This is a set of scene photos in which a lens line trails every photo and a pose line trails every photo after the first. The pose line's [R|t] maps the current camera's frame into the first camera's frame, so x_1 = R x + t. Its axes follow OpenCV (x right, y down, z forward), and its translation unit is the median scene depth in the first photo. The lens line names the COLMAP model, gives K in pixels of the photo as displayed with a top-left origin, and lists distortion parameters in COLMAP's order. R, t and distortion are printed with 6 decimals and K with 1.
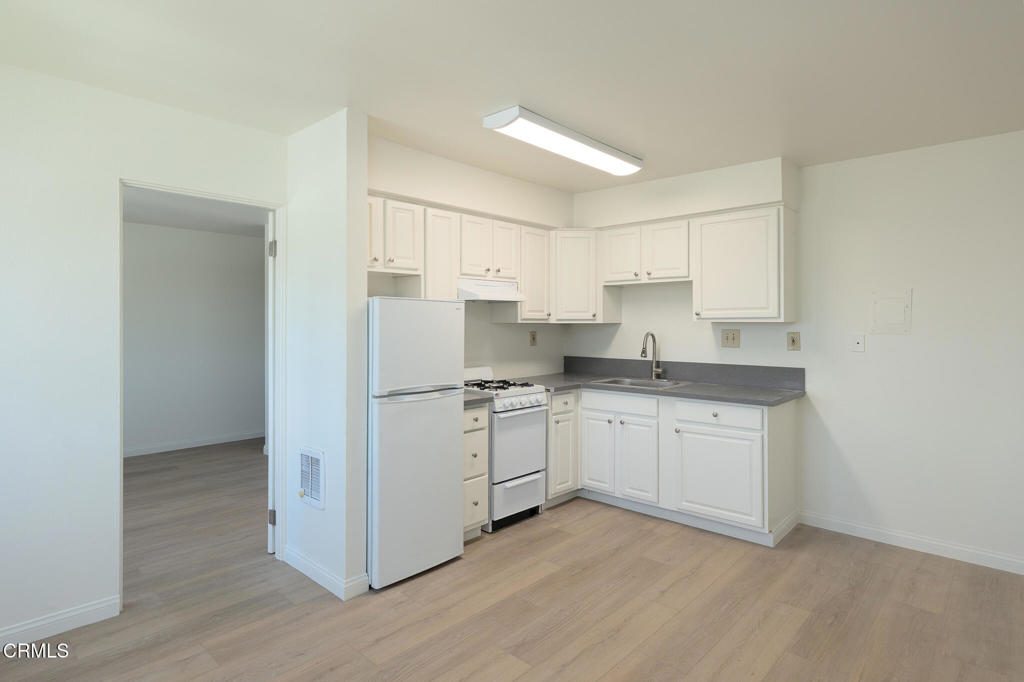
lens RADIAL K [[546.5, 0, 506.9], [0, 546.5, 326.4], [0, 0, 1]] dist [-0.002093, -0.000473]
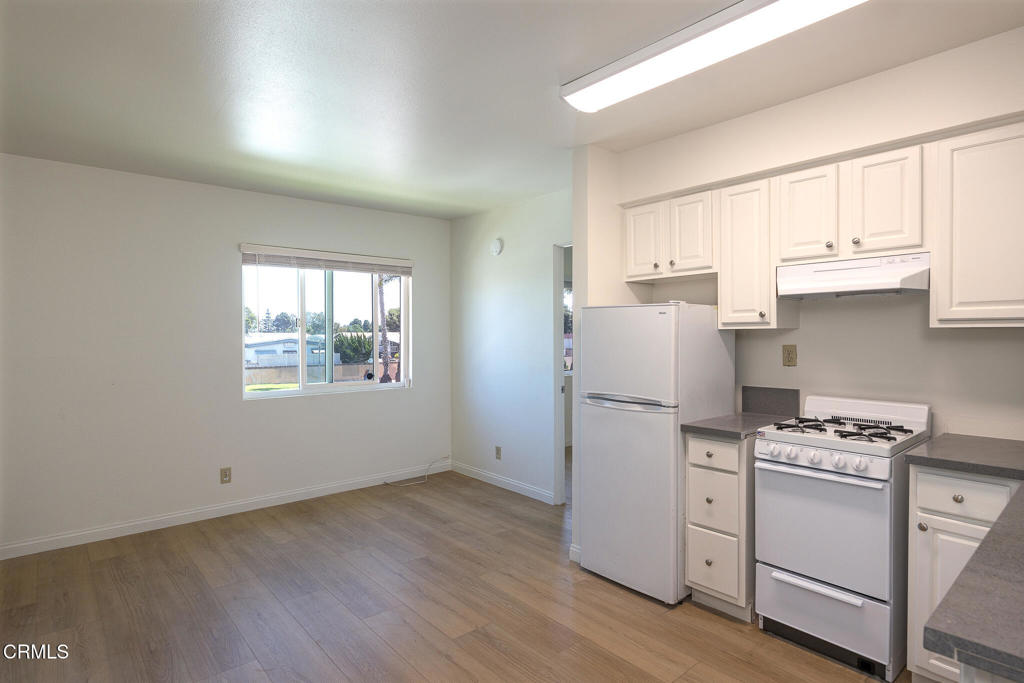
lens RADIAL K [[542.9, 0, 512.0], [0, 542.9, 341.5], [0, 0, 1]] dist [-0.003168, -0.000458]
pose [[-0.109751, 0.016820, -0.993817, 0.808520], [0.001784, 0.999859, 0.016726, -0.003048], [0.993958, 0.000063, -0.109765, 0.891893]]
